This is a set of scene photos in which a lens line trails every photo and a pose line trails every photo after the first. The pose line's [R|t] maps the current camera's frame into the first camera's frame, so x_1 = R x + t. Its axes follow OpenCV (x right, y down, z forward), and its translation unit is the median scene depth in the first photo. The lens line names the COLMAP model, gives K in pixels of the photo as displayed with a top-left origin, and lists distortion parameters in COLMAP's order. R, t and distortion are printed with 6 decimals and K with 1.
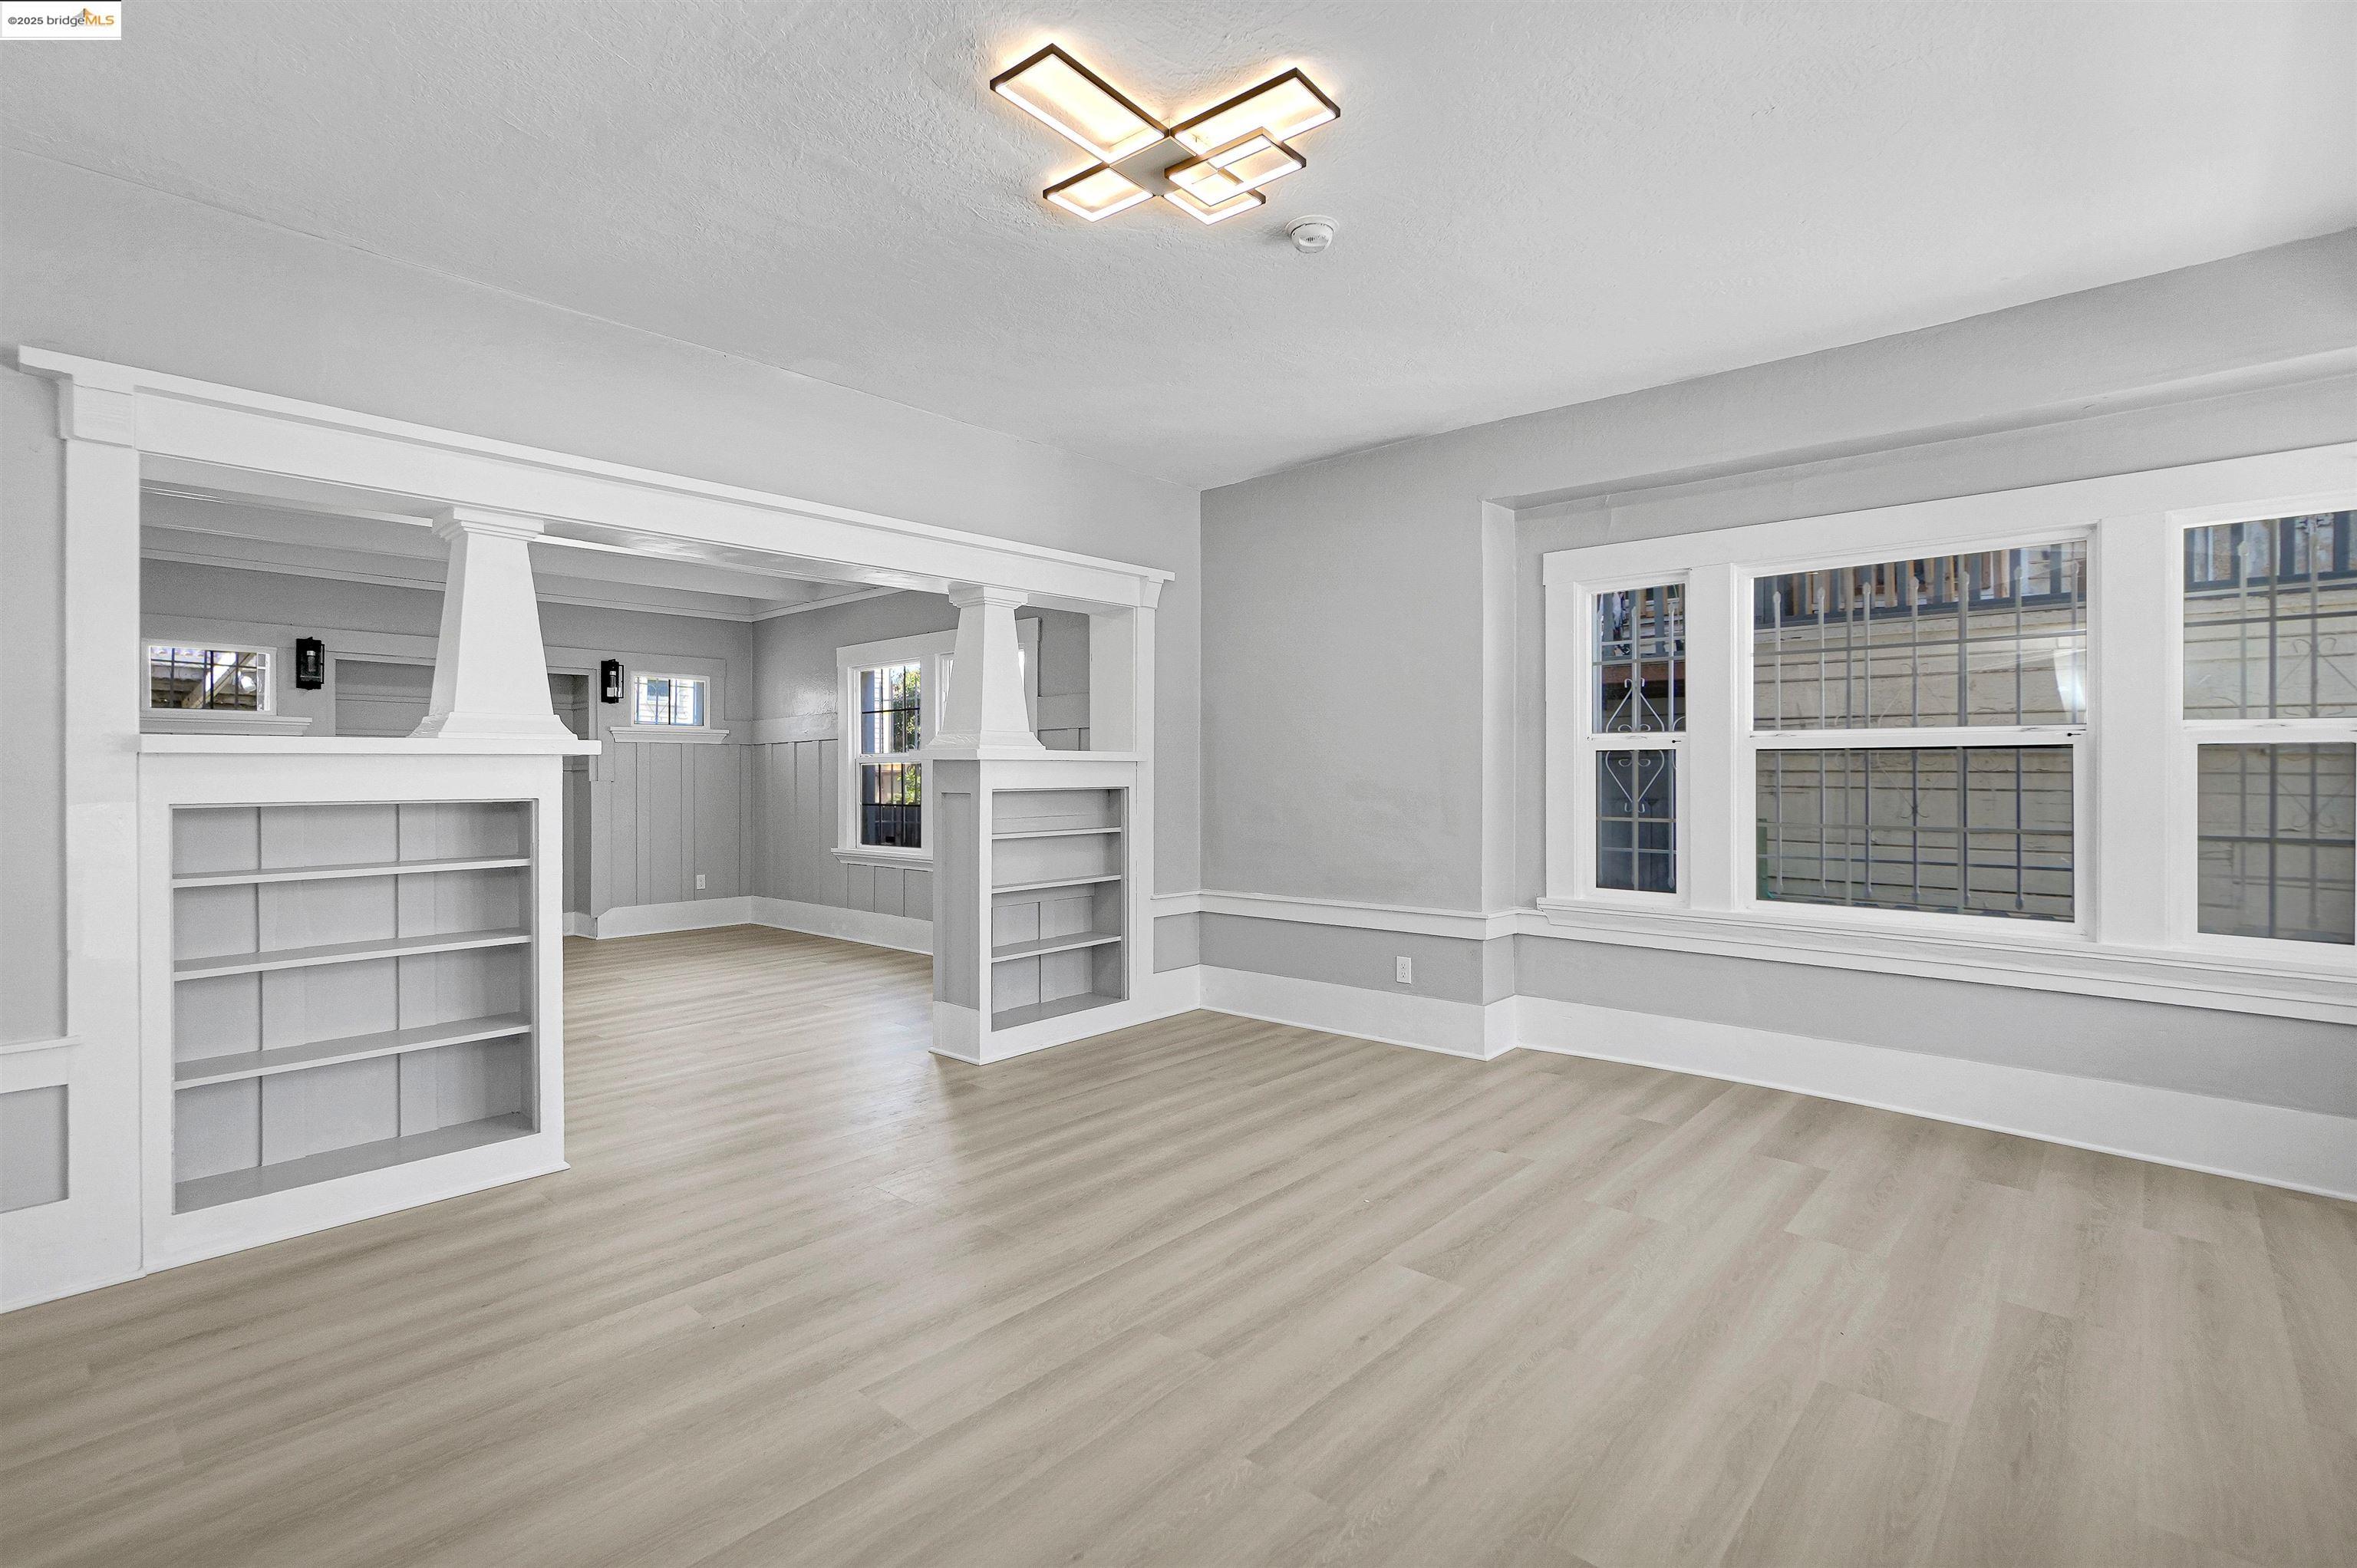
lens RADIAL K [[1056.2, 0, 1152.4], [0, 1056.2, 777.9], [0, 0, 1]] dist [-0.008791, 0.000527]
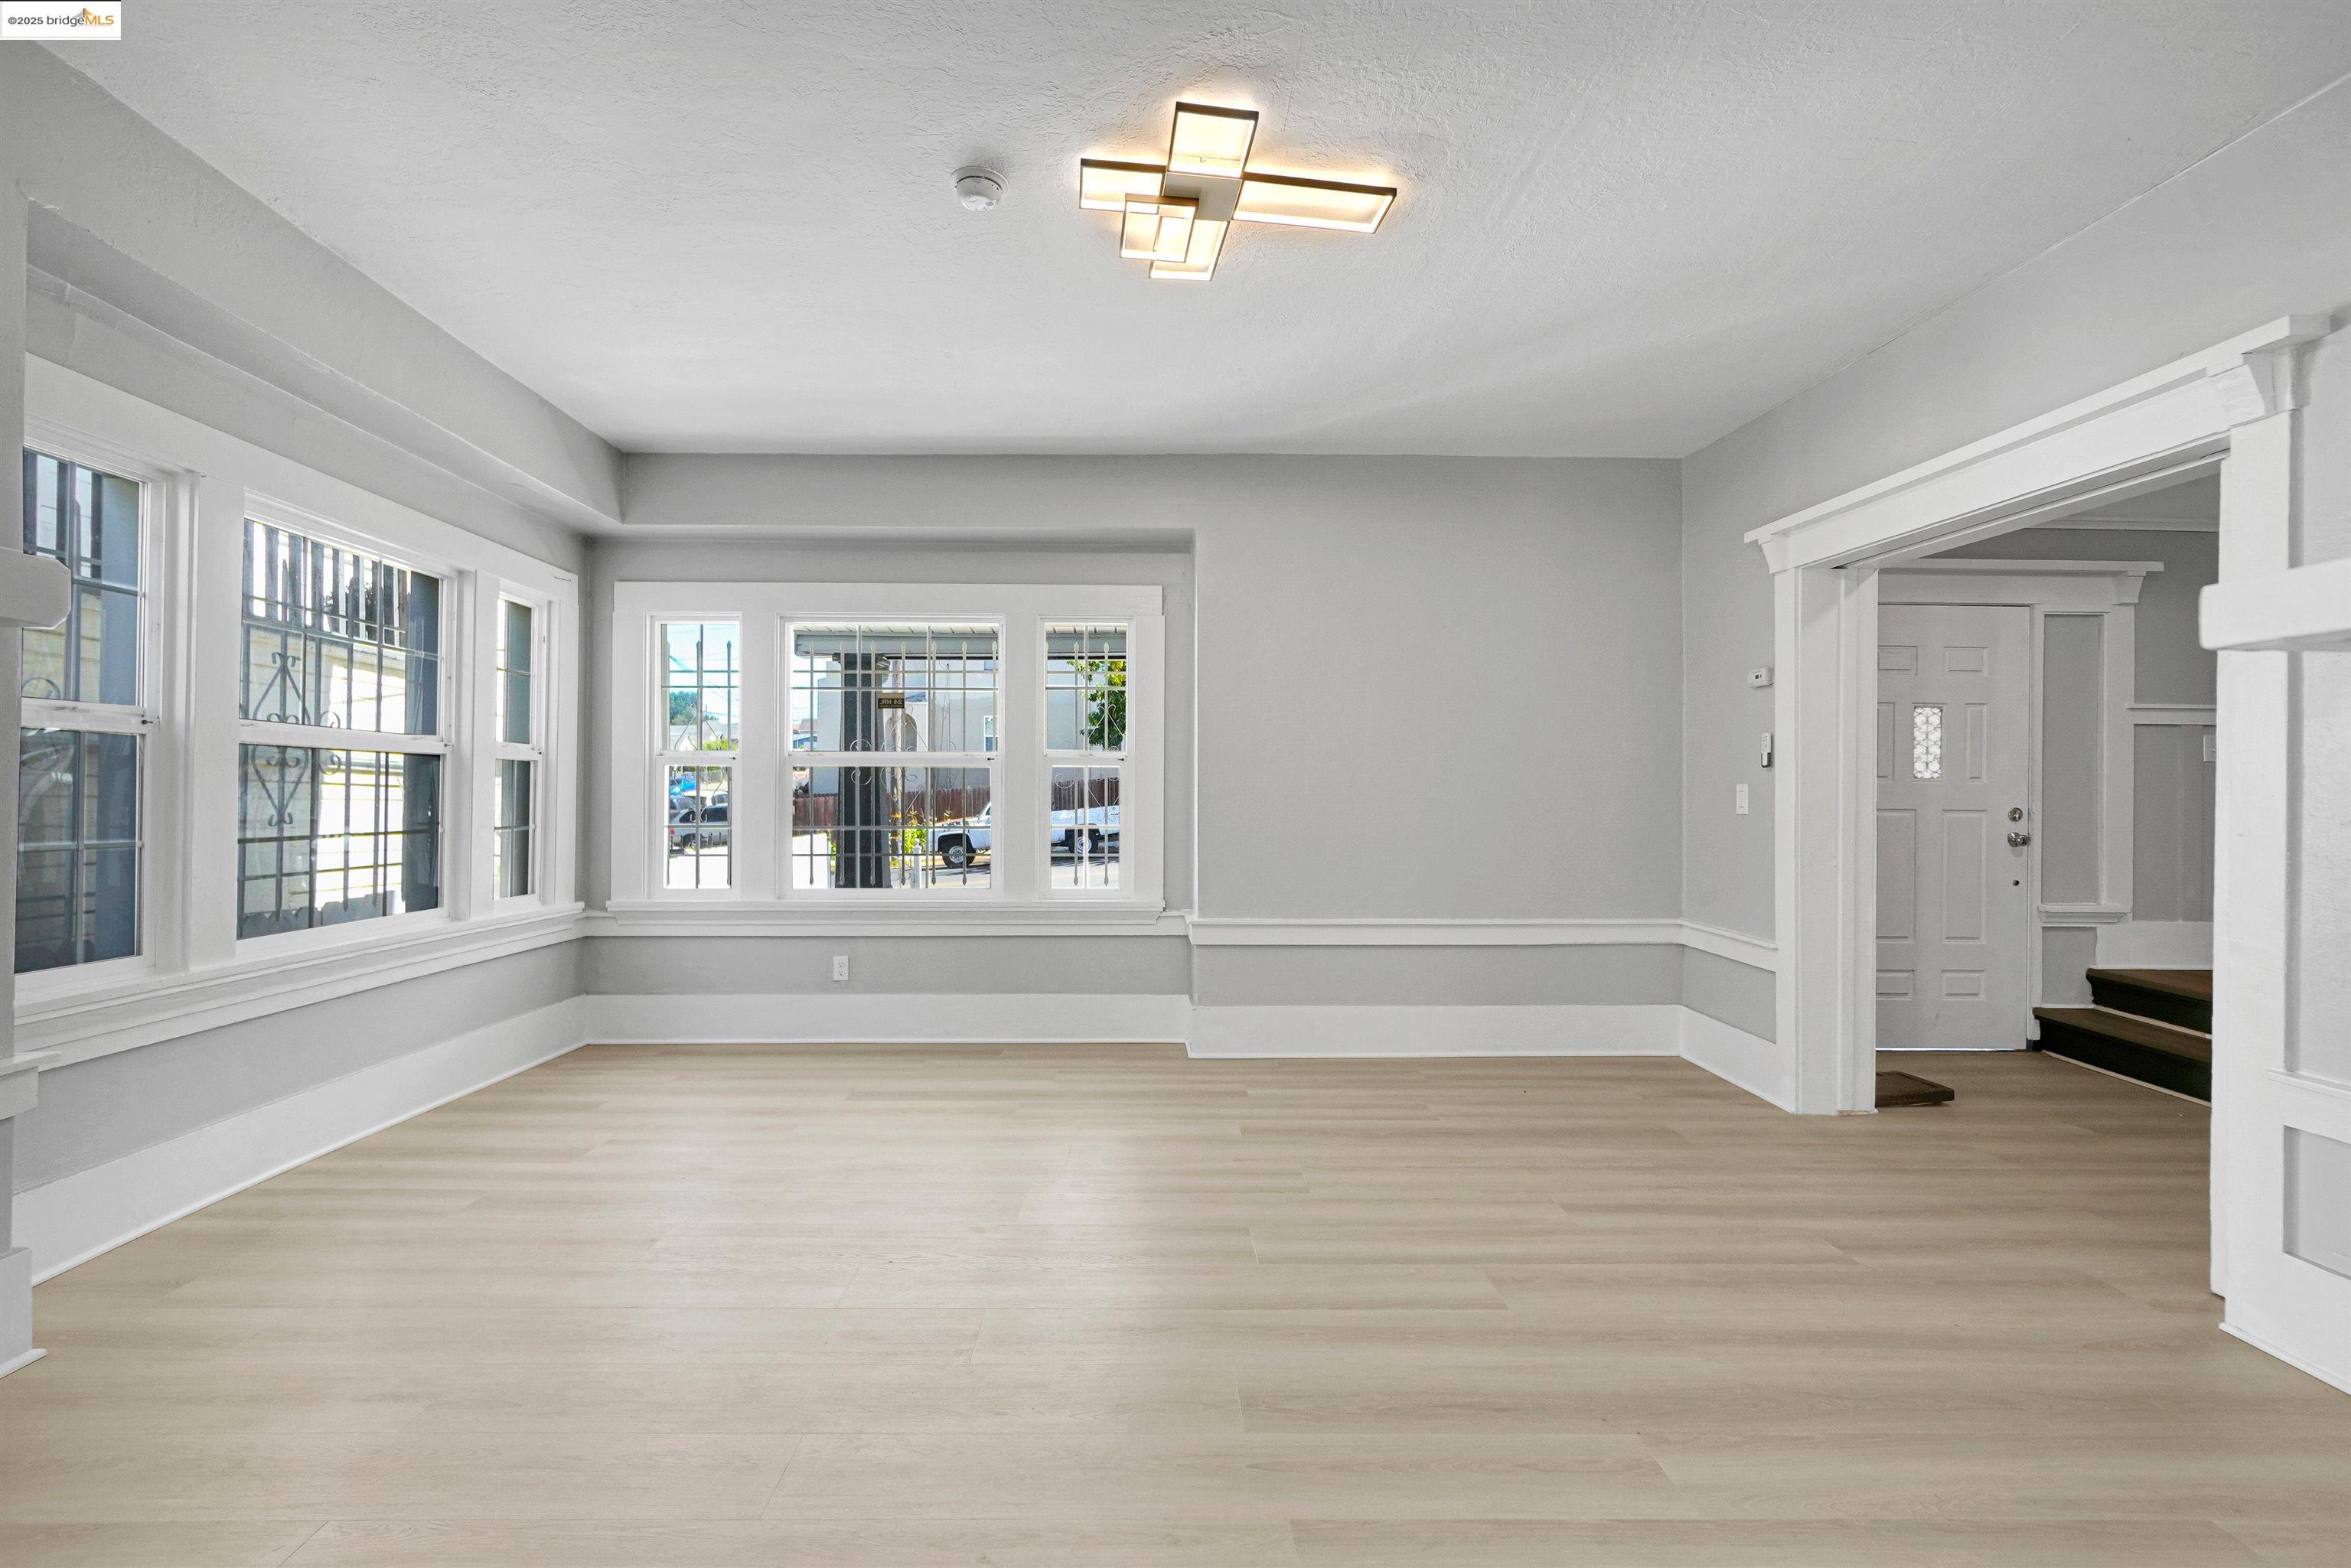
lens RADIAL K [[1053.6, 0, 1149.5], [0, 1053.6, 777.9], [0, 0, 1]] dist [-0.008791, 0.000527]
pose [[-0.694278, -0.001540, 0.719706, -0.728591], [-0.007614, 0.999957, -0.005206, -0.009000], [-0.719667, -0.009094, -0.694260, 1.818312]]
